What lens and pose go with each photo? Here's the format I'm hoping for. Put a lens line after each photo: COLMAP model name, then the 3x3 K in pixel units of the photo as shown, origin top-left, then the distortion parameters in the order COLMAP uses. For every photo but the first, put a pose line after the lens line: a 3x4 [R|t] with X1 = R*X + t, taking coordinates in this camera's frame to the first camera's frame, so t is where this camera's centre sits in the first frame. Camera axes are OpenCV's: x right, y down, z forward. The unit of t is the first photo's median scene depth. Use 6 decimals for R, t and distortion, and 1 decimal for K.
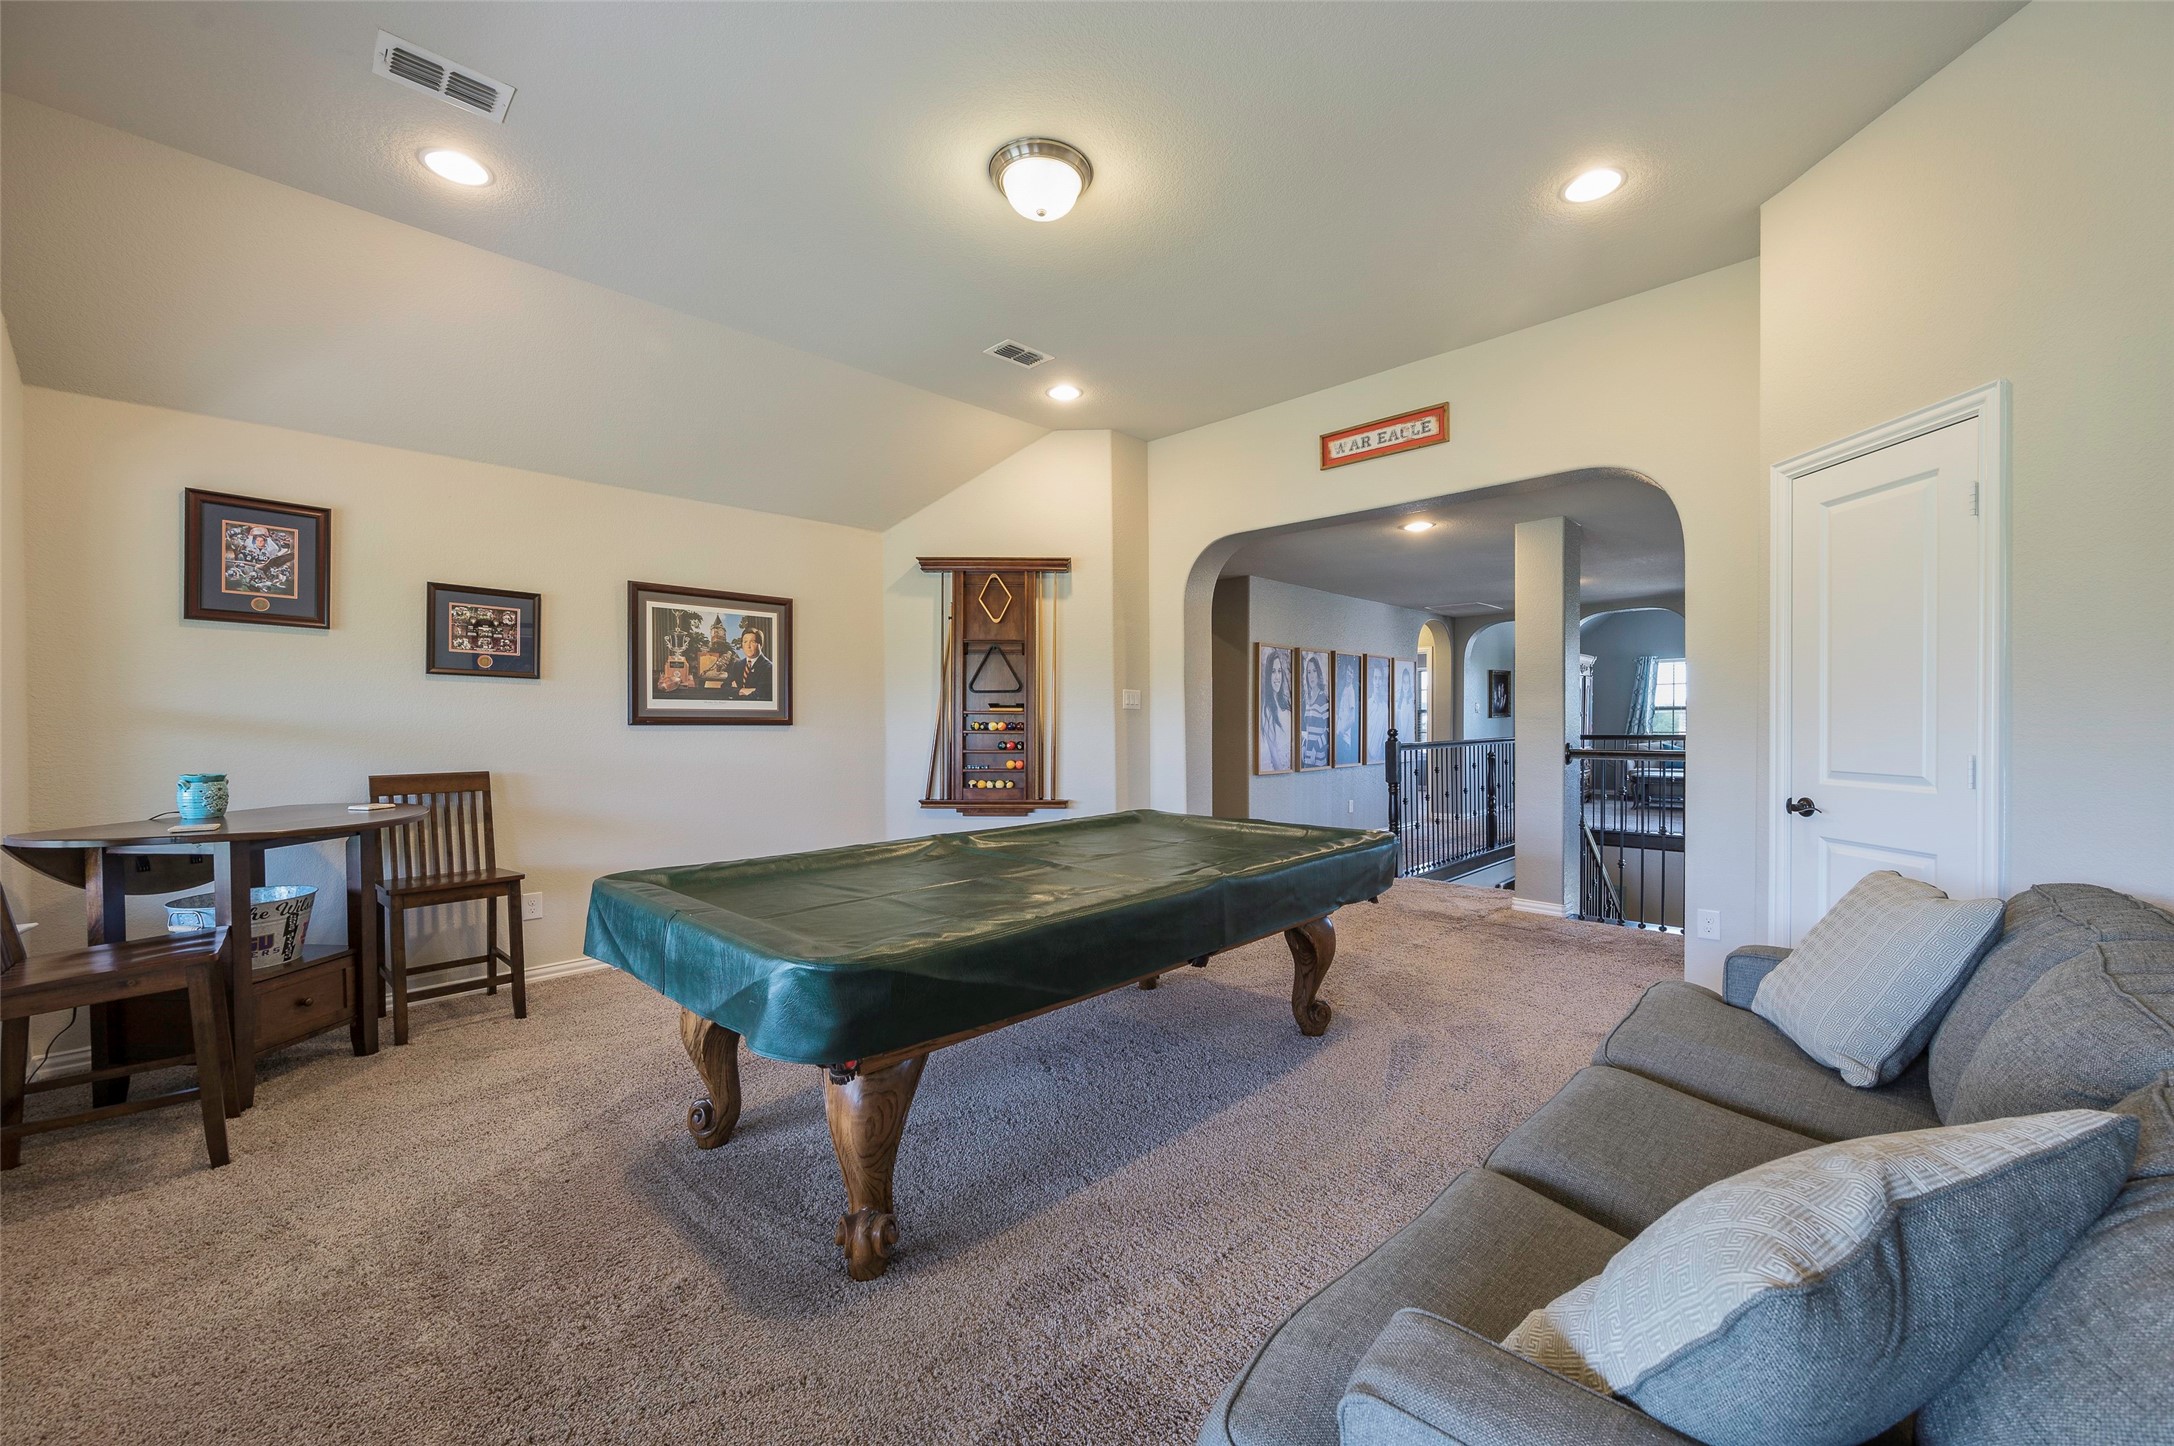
lens RADIAL K [[857.5, 0, 1096.8], [0, 857.5, 730.0], [0, 0, 1]] dist [-0.000865, -0.000105]
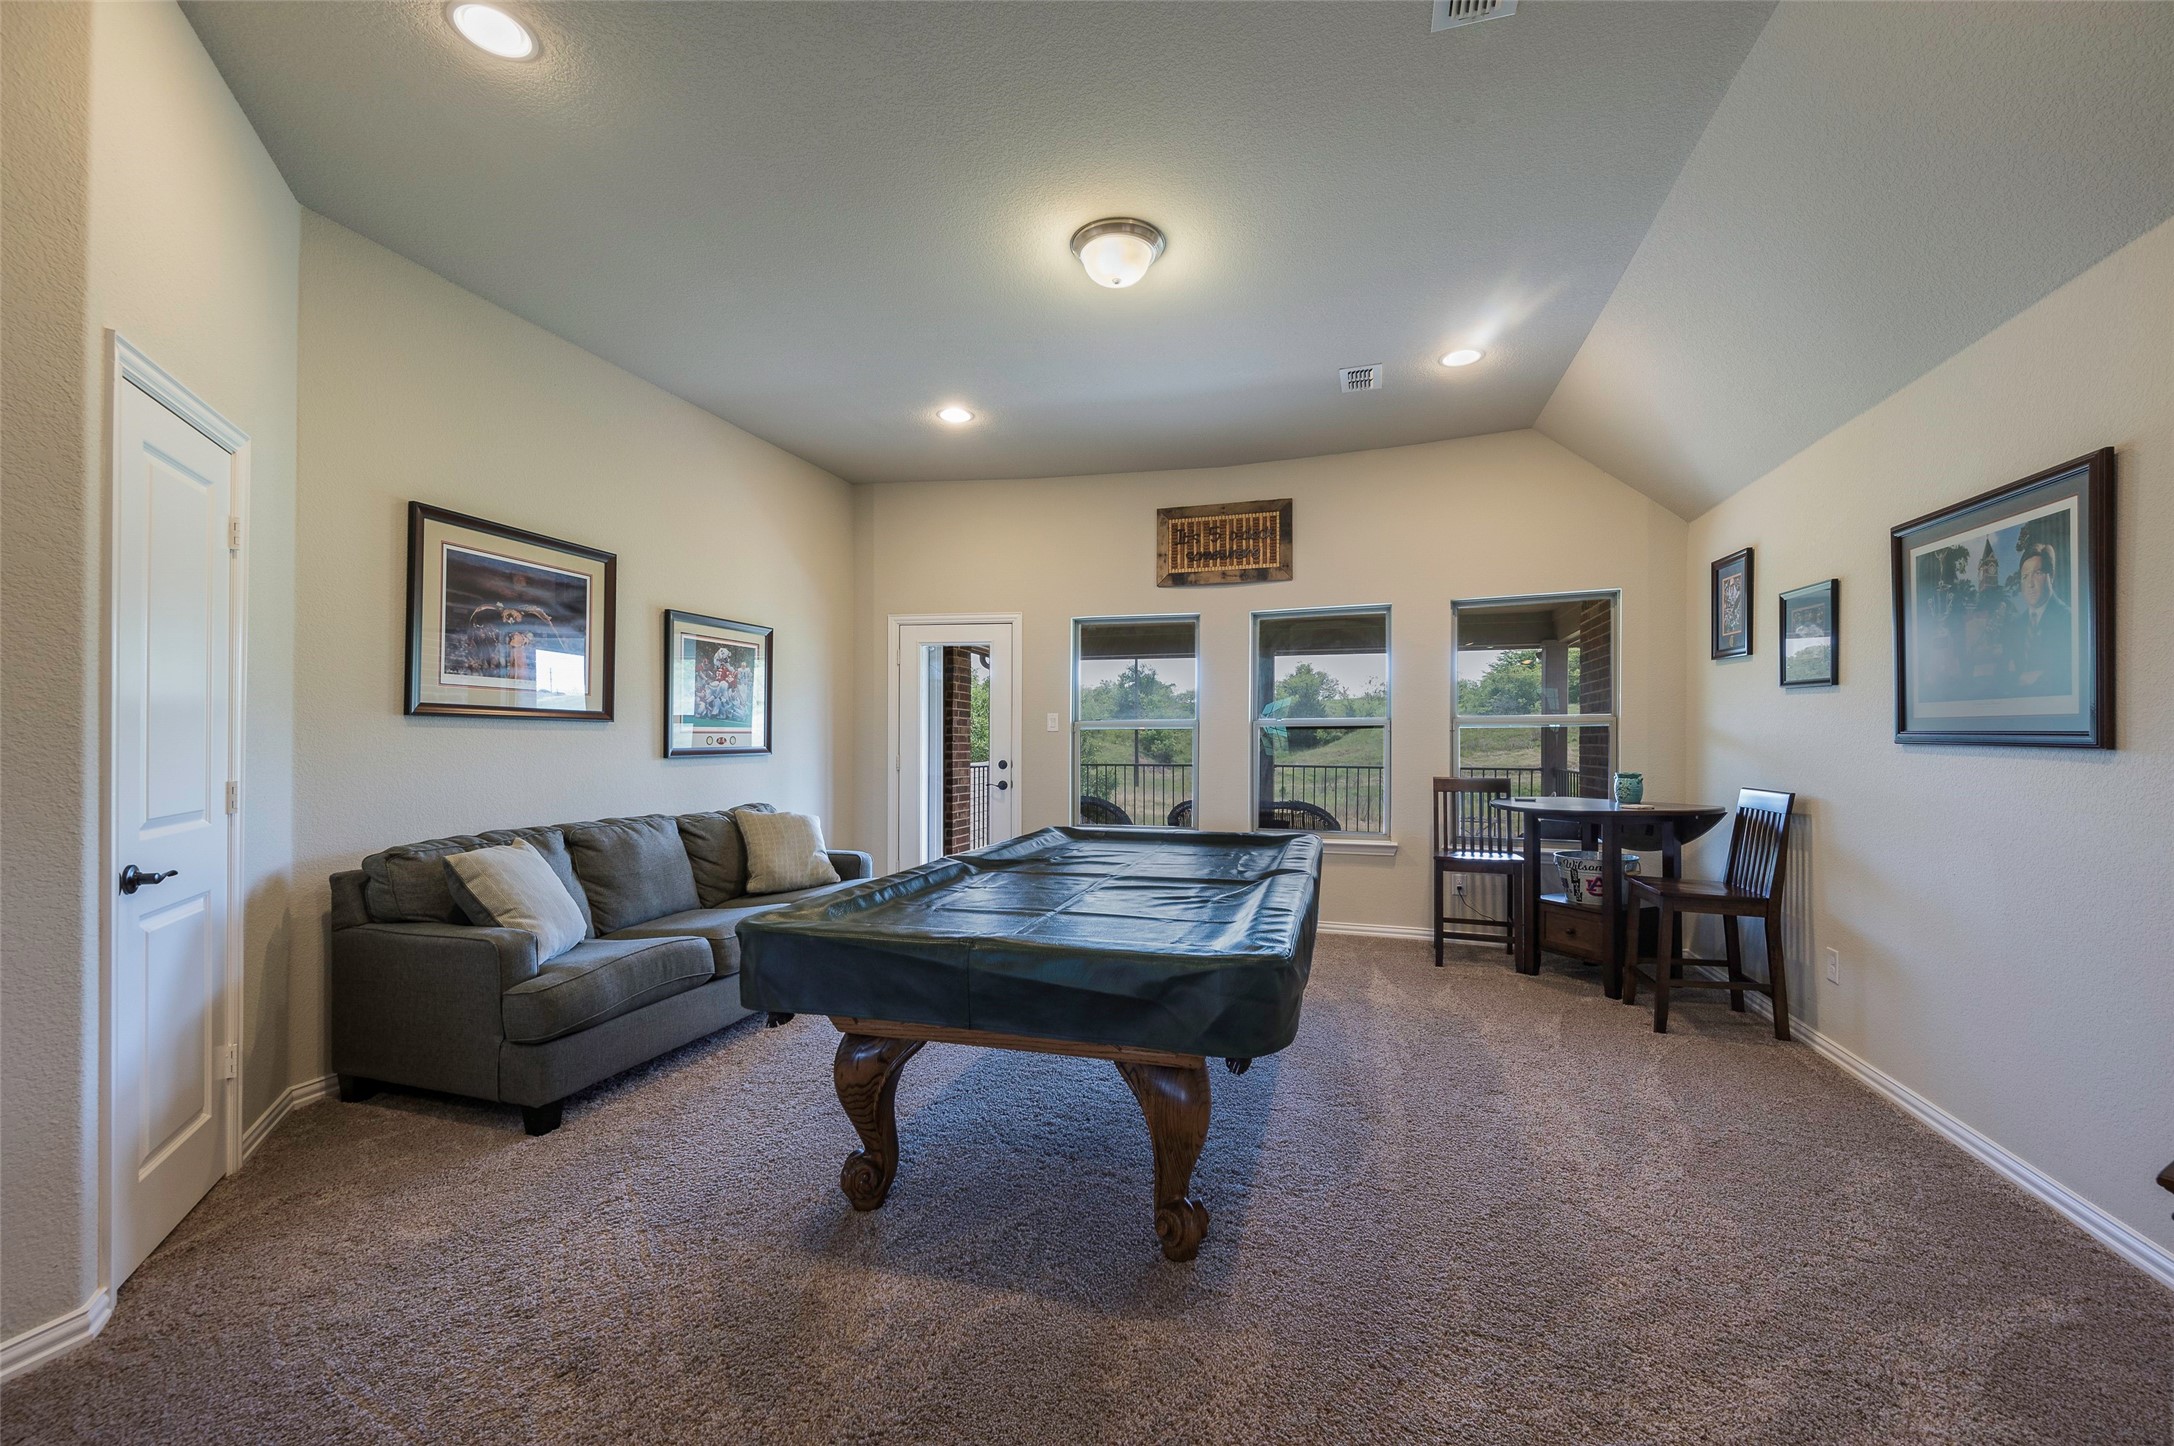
lens RADIAL K [[857.5, 0, 1096.8], [0, 857.5, 730.0], [0, 0, 1]] dist [-0.000865, -0.000105]
pose [[-0.887039, 0.006568, -0.461648, 0.314967], [0.000405, 0.999909, 0.013448, -0.023022], [0.461694, 0.011742, -0.886961, 1.276765]]
